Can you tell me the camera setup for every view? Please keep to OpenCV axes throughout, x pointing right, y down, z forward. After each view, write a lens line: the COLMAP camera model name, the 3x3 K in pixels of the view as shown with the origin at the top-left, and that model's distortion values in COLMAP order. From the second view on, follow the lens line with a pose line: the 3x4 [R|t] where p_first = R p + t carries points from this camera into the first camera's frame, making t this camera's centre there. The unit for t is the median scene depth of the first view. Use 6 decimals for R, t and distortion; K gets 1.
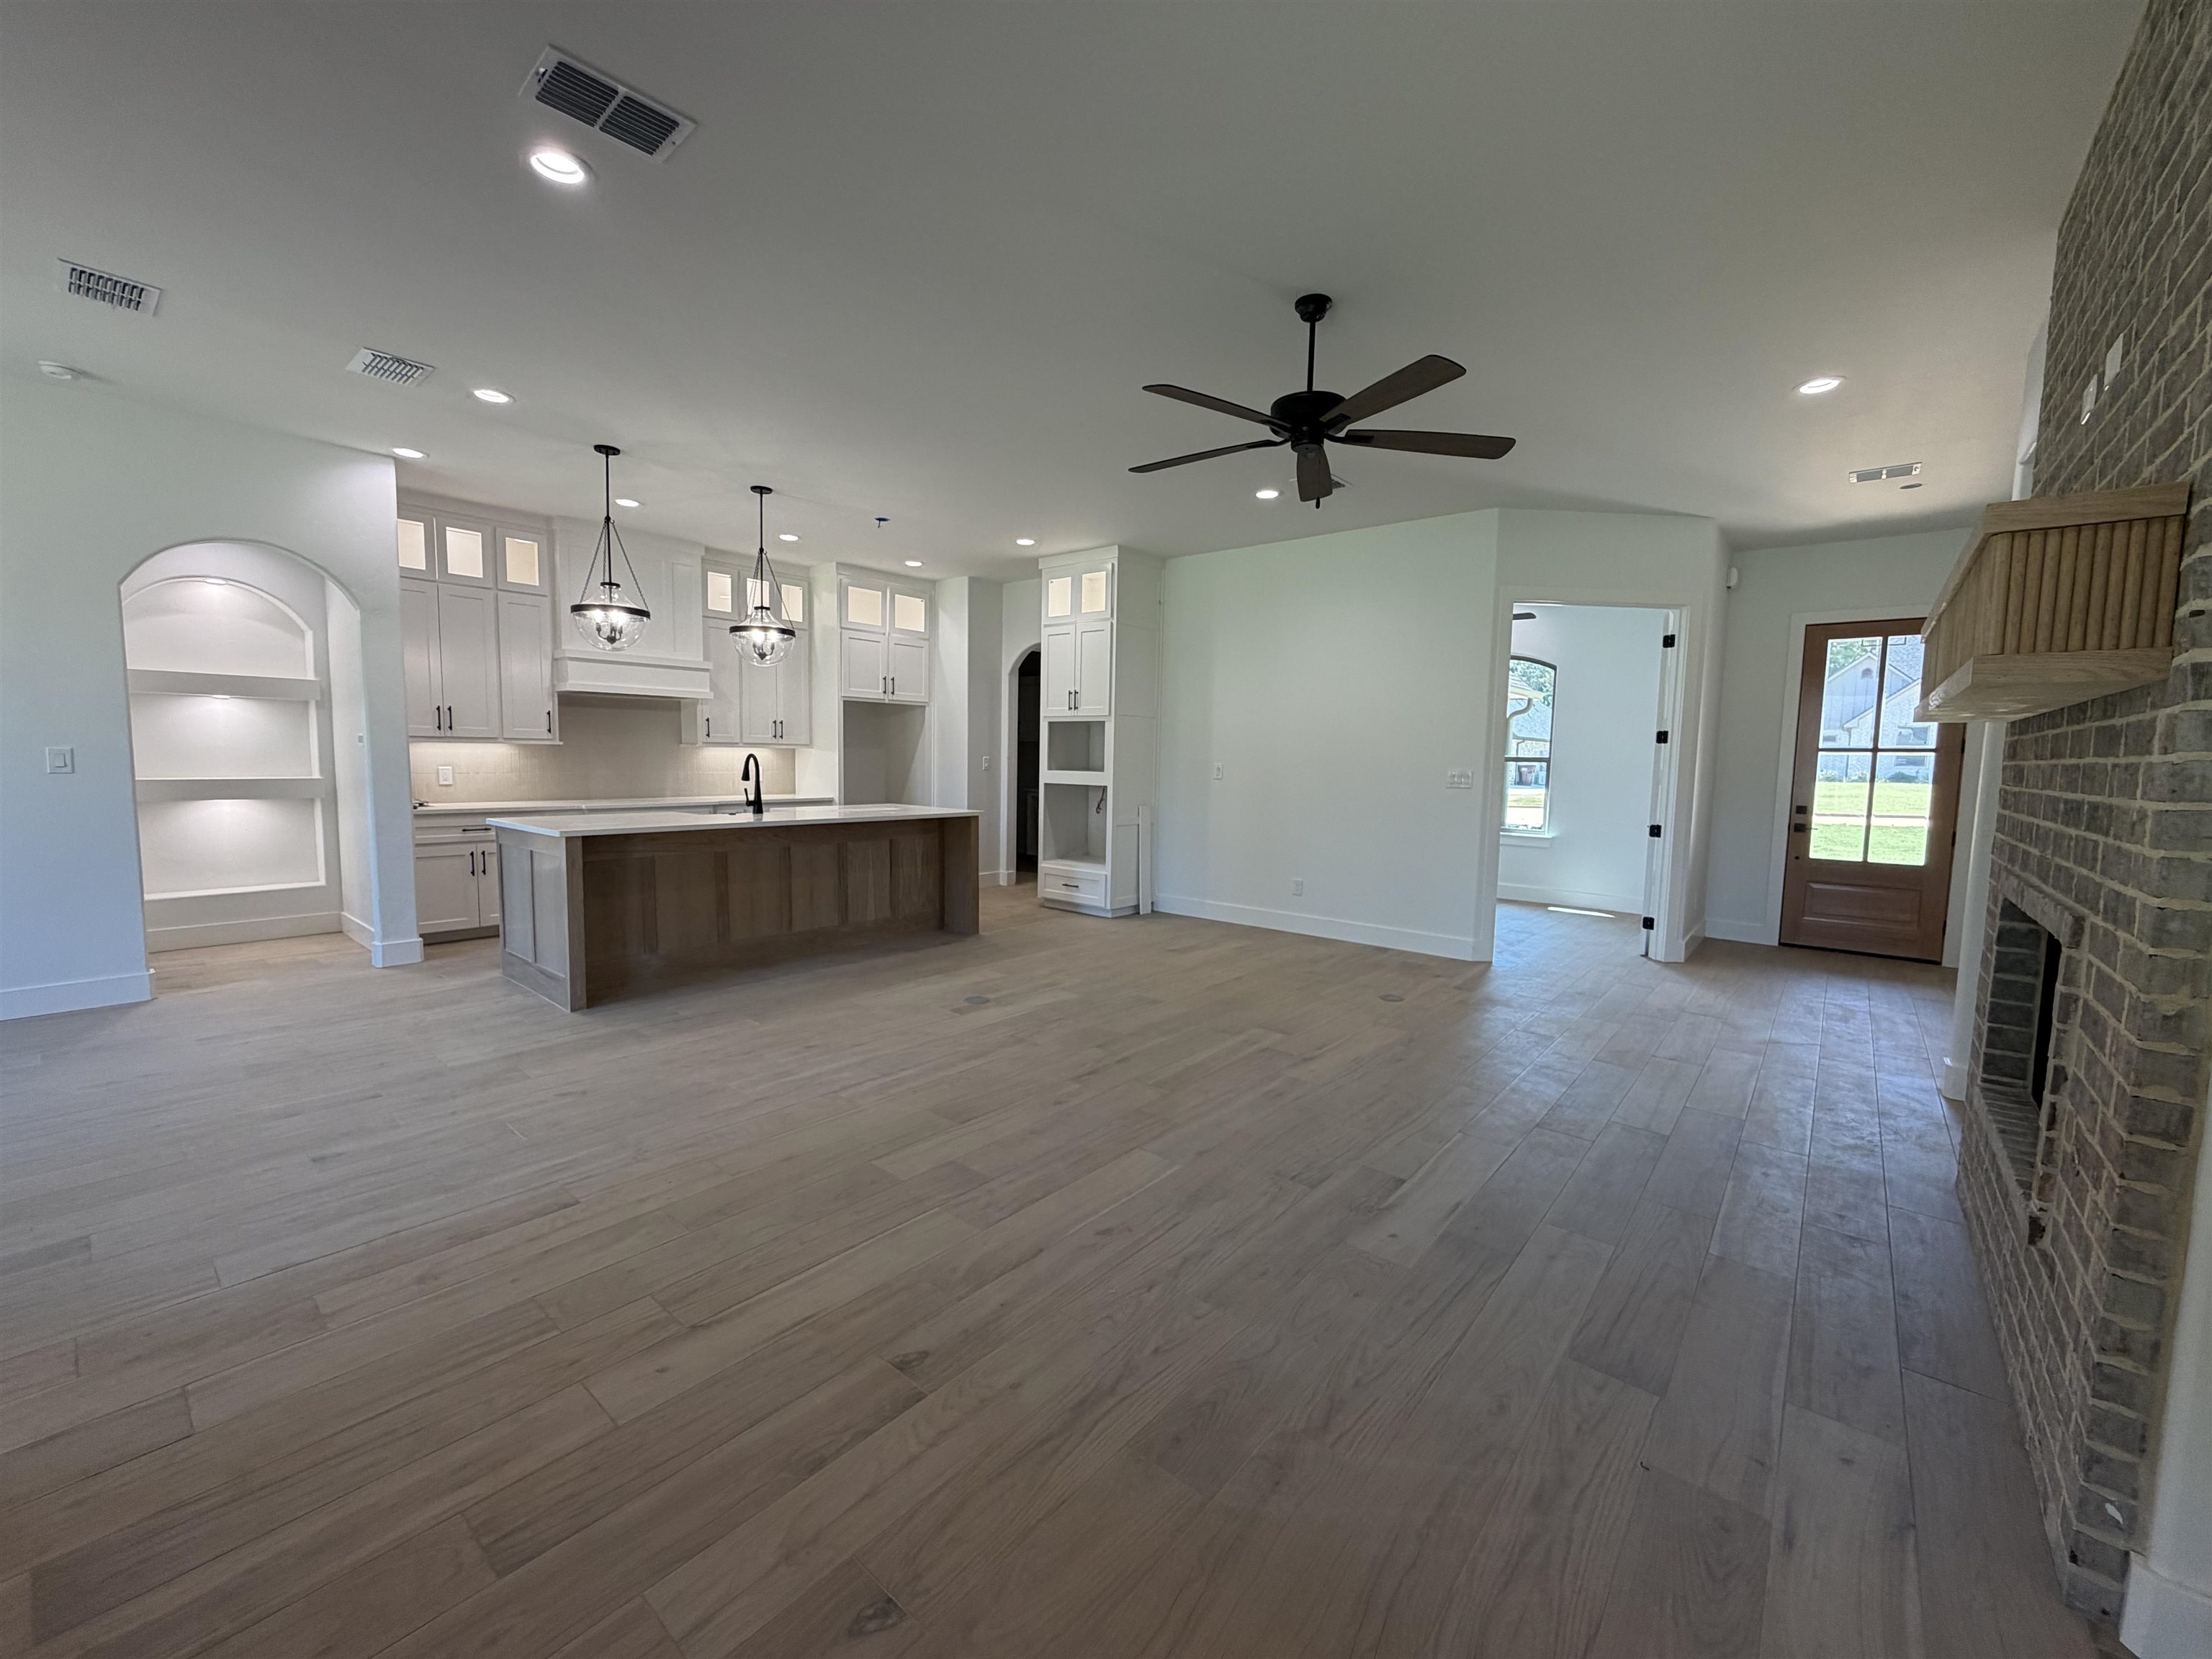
lens RADIAL K [[883.6, 0, 1097.1], [0, 883.6, 830.7], [0, 0, 1]] dist [-0.000021, -0.000017]
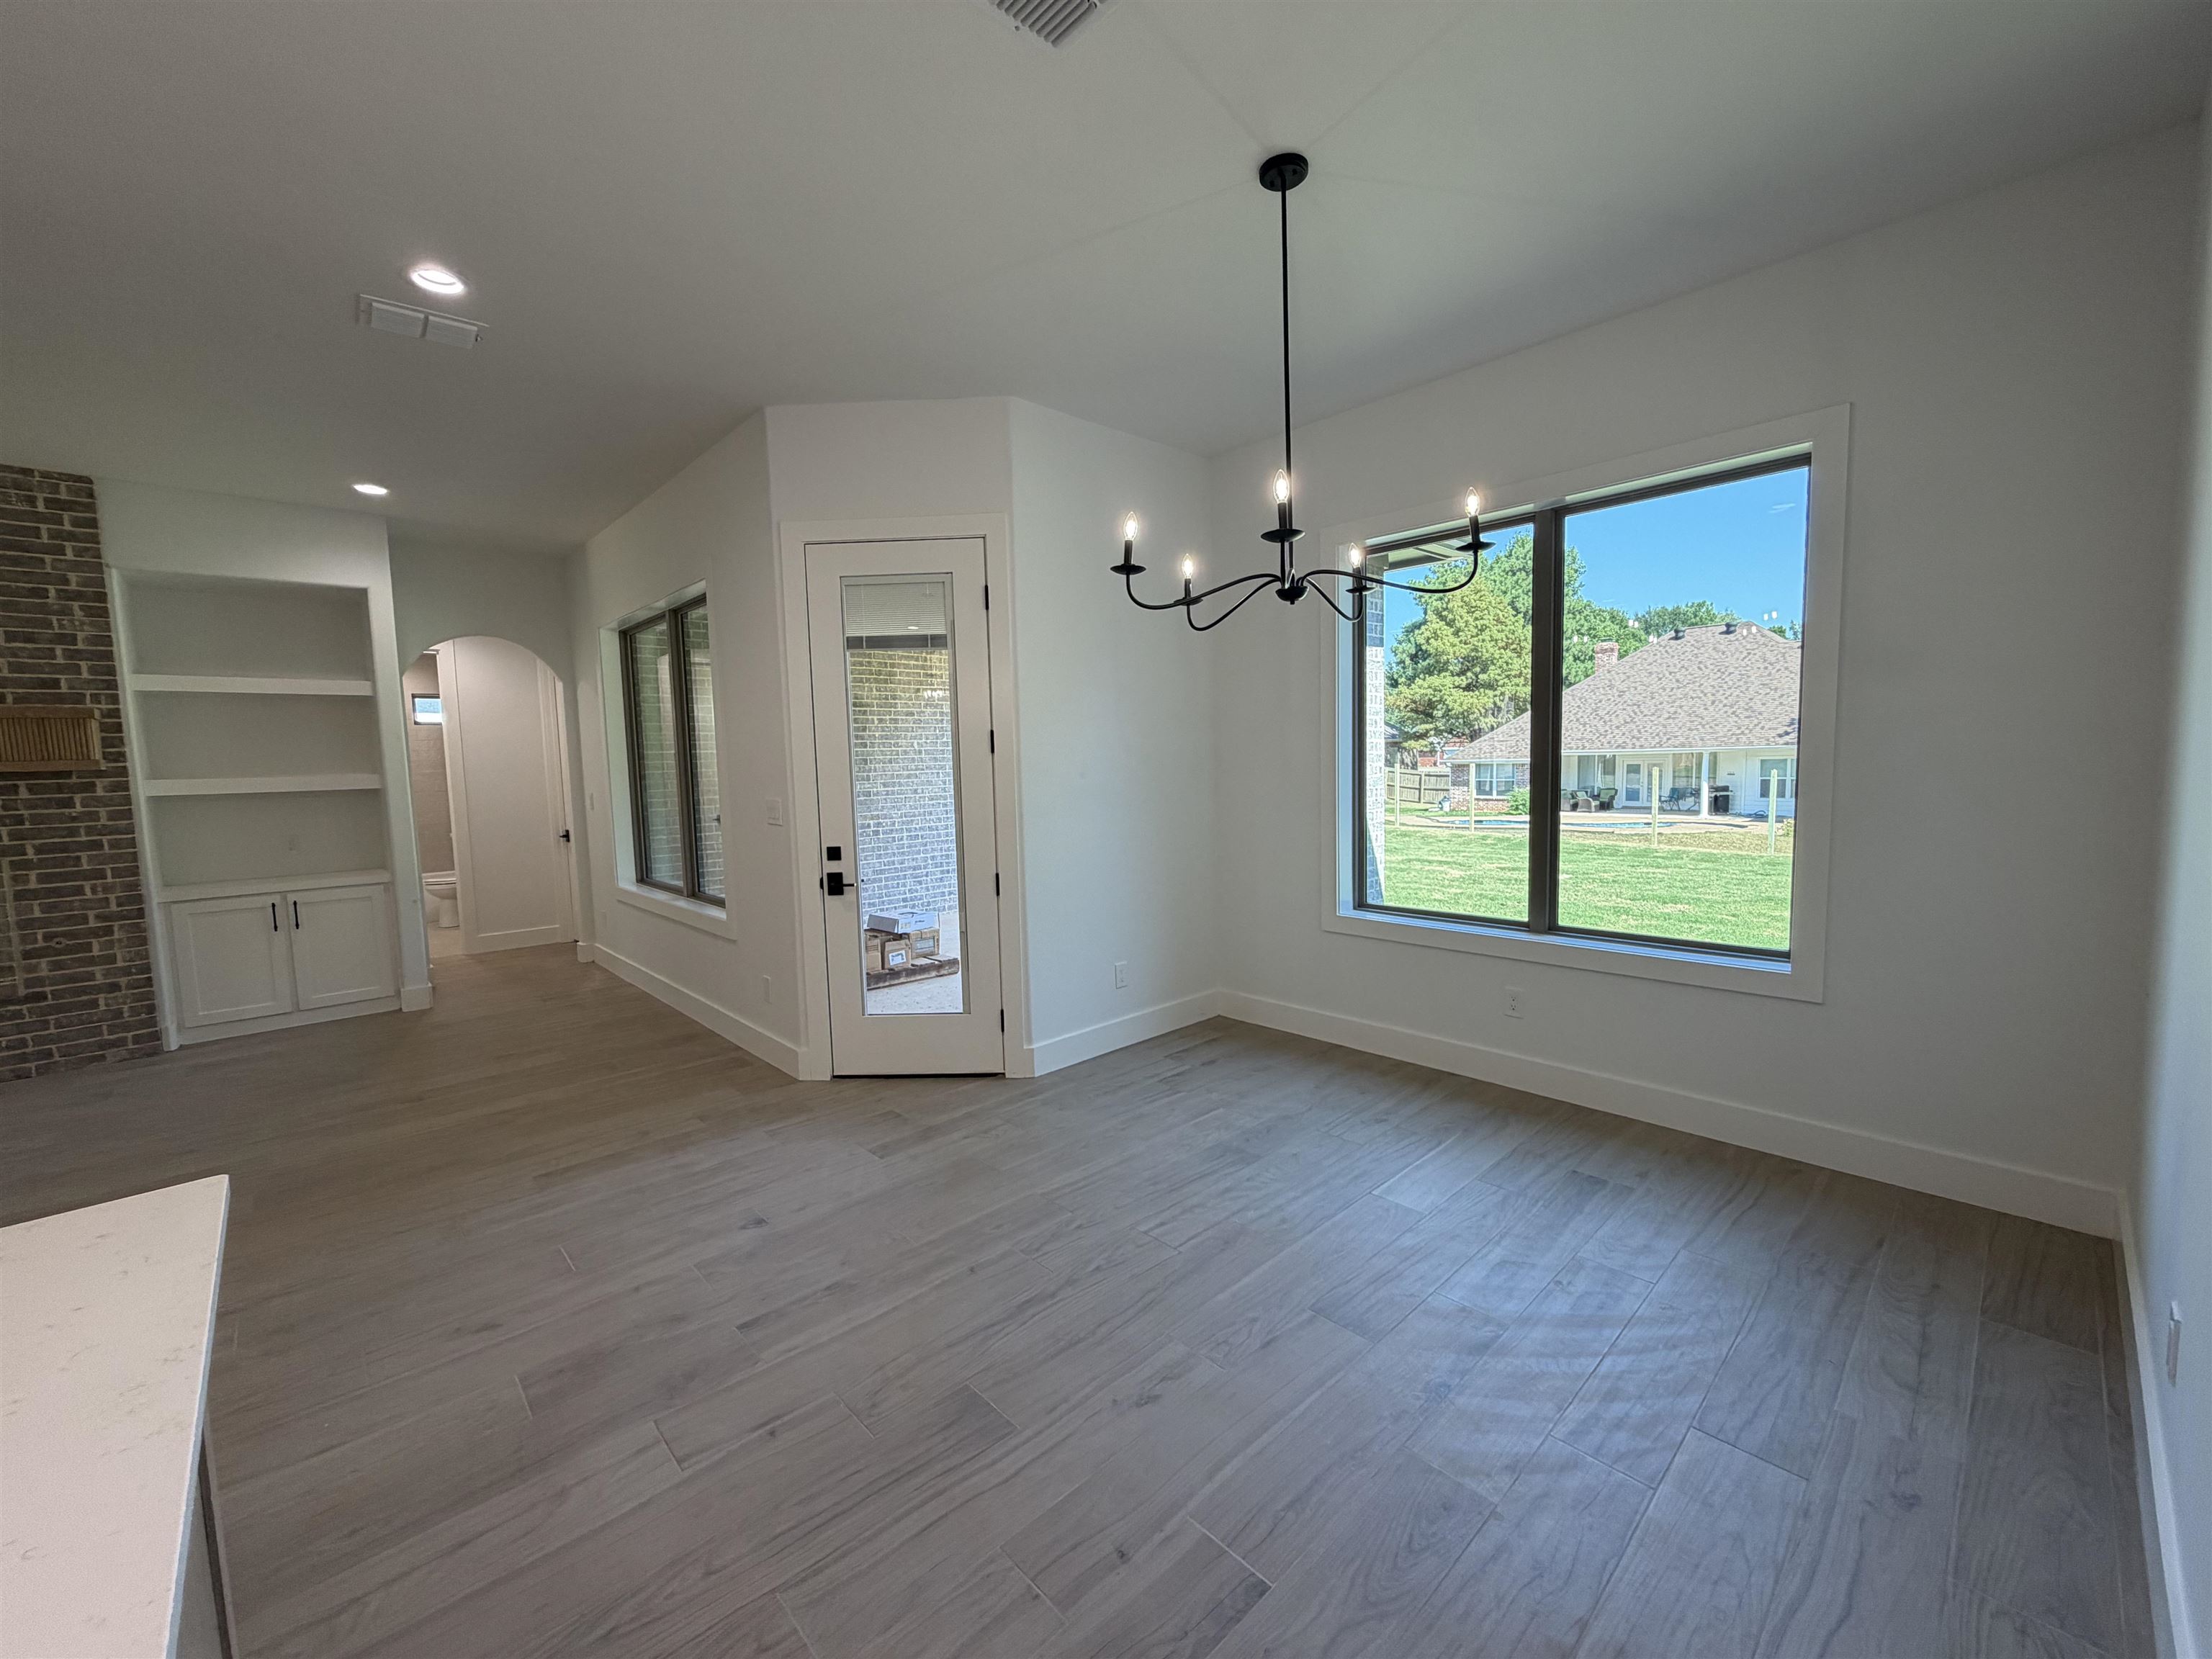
lens RADIAL K [[883.6, 0, 1097.1], [0, 883.6, 830.7], [0, 0, 1]] dist [-0.000021, -0.000017]
pose [[-0.992409, -0.002981, 0.122946, -0.644790], [0.018466, 0.984761, 0.172933, -0.102497], [-0.121588, 0.173890, -0.977230, 0.864451]]
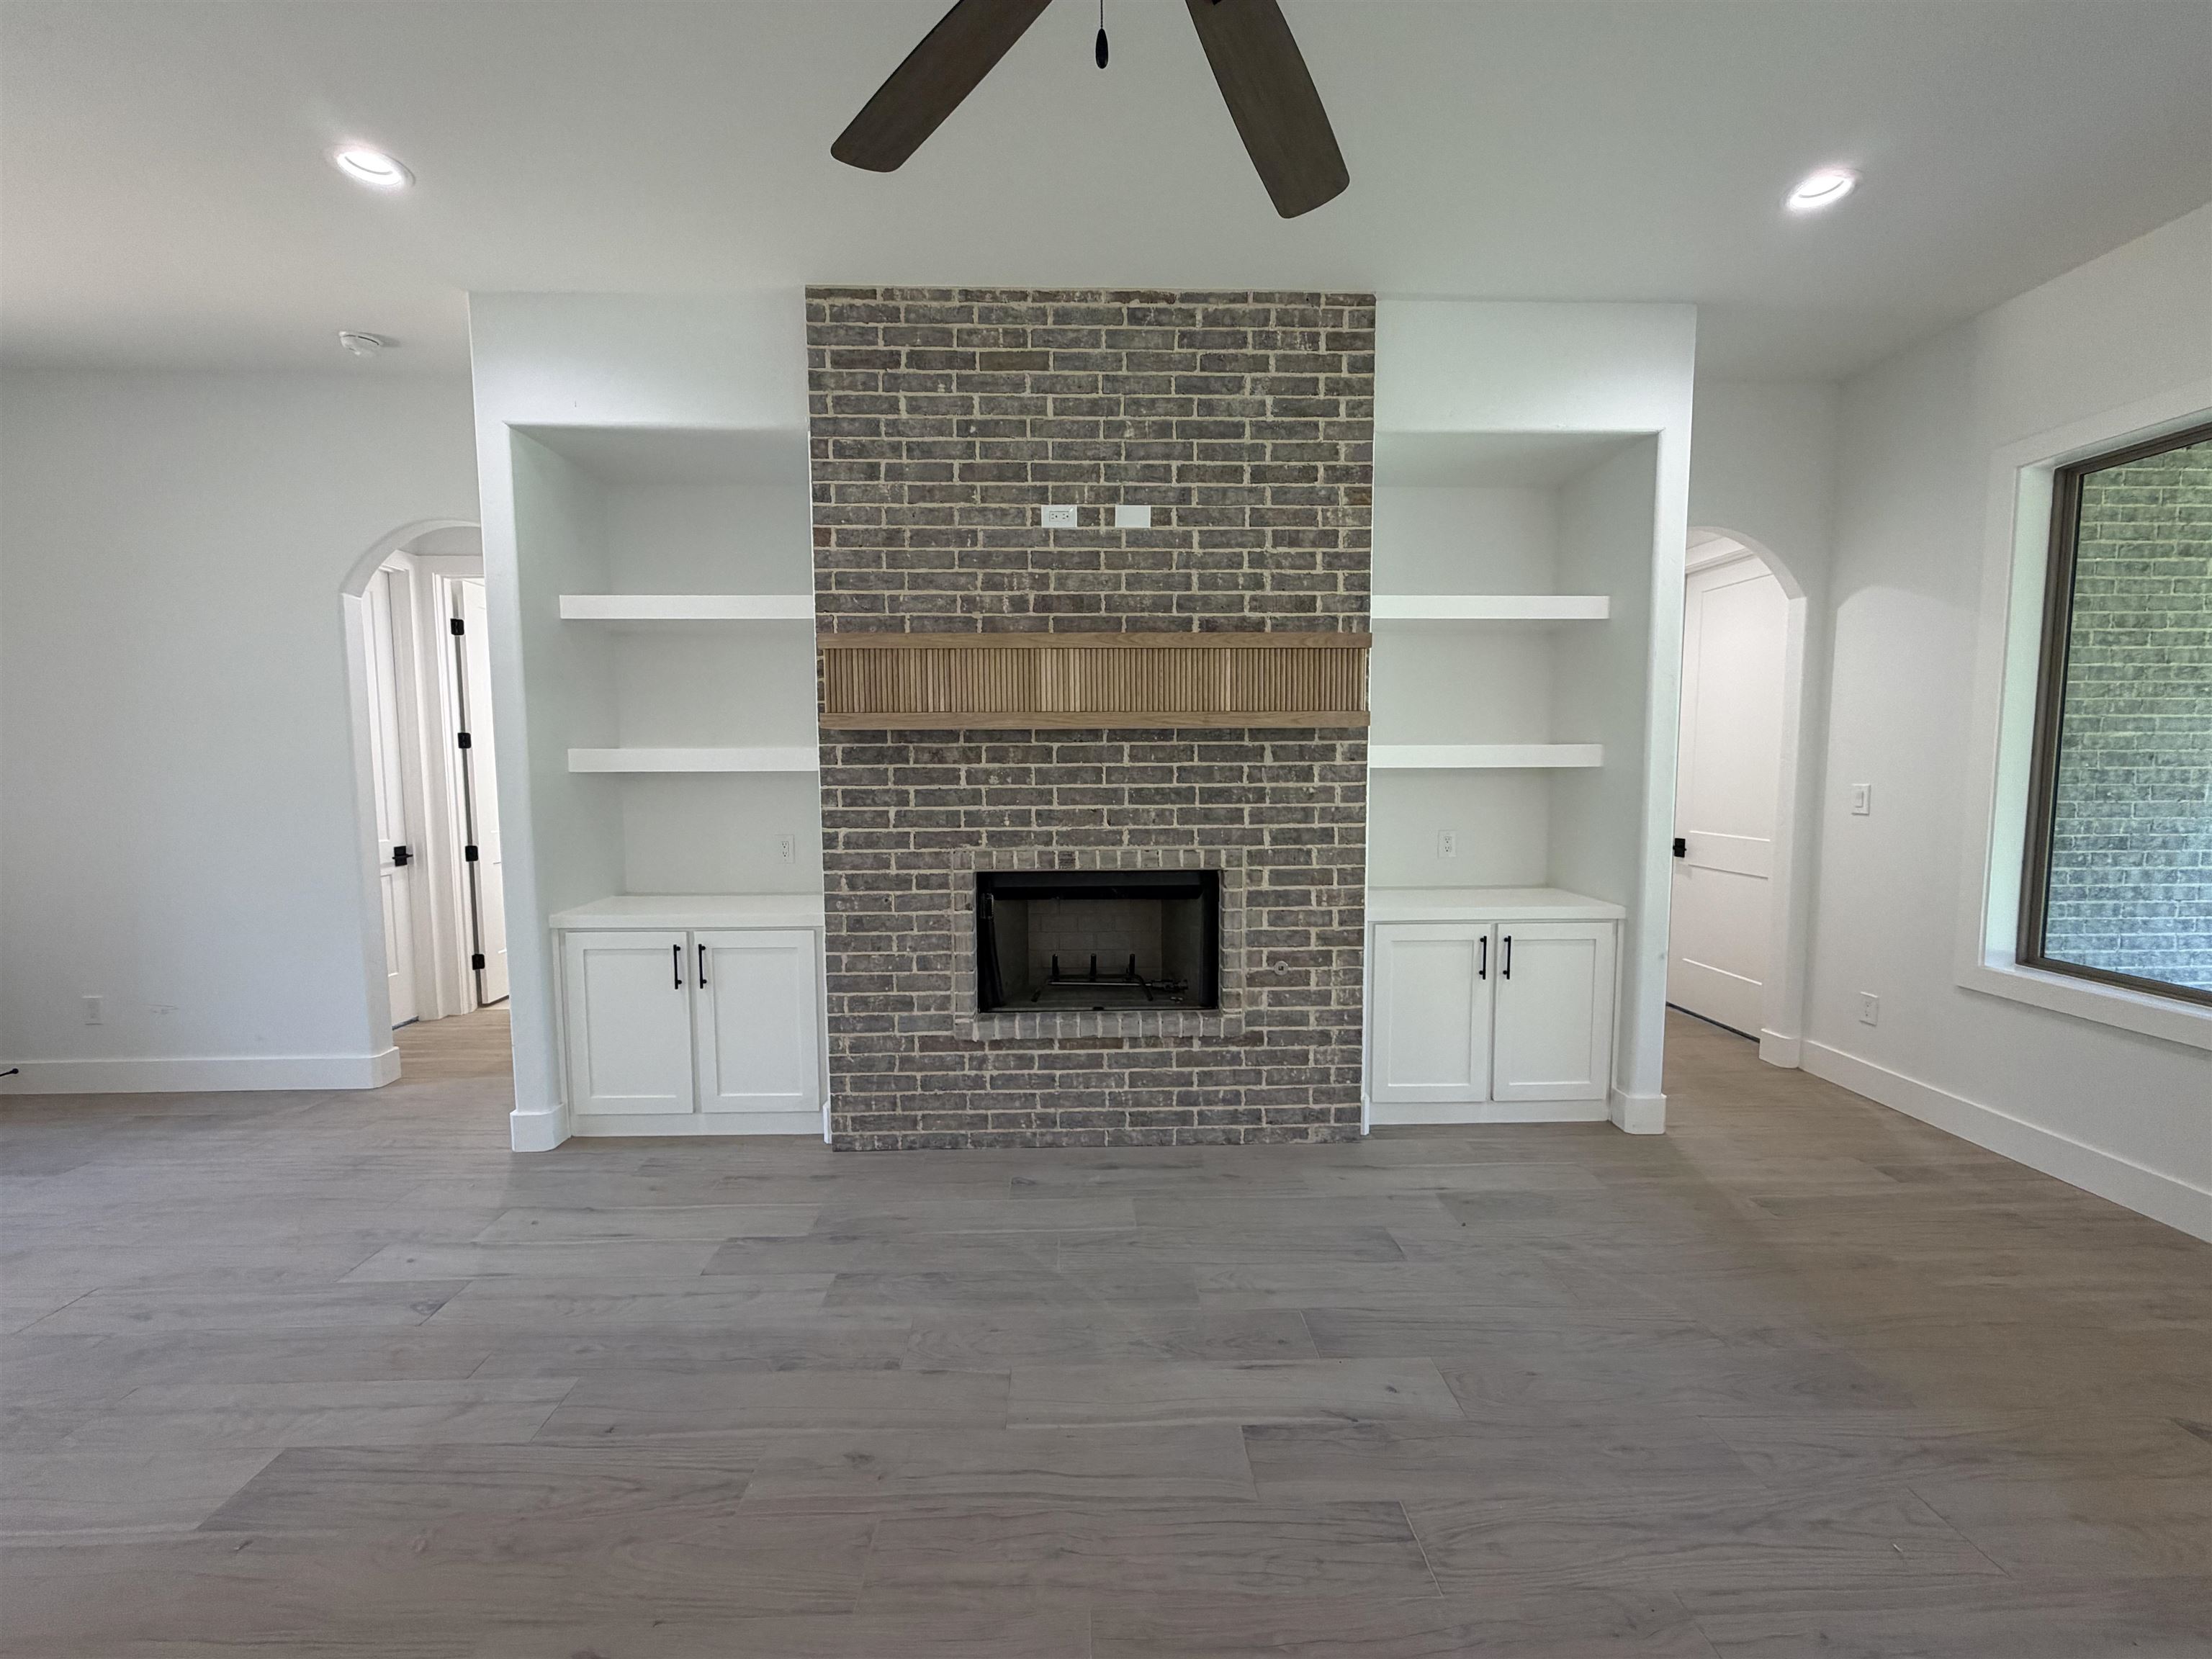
lens RADIAL K [[883.6, 0, 1097.1], [0, 883.6, 830.7], [0, 0, 1]] dist [-0.000021, -0.000017]
pose [[-0.666241, -0.075376, 0.741917, -0.013114], [0.058282, 0.986573, 0.152569, -0.067566], [-0.743455, 0.144888, -0.652902, 0.682745]]
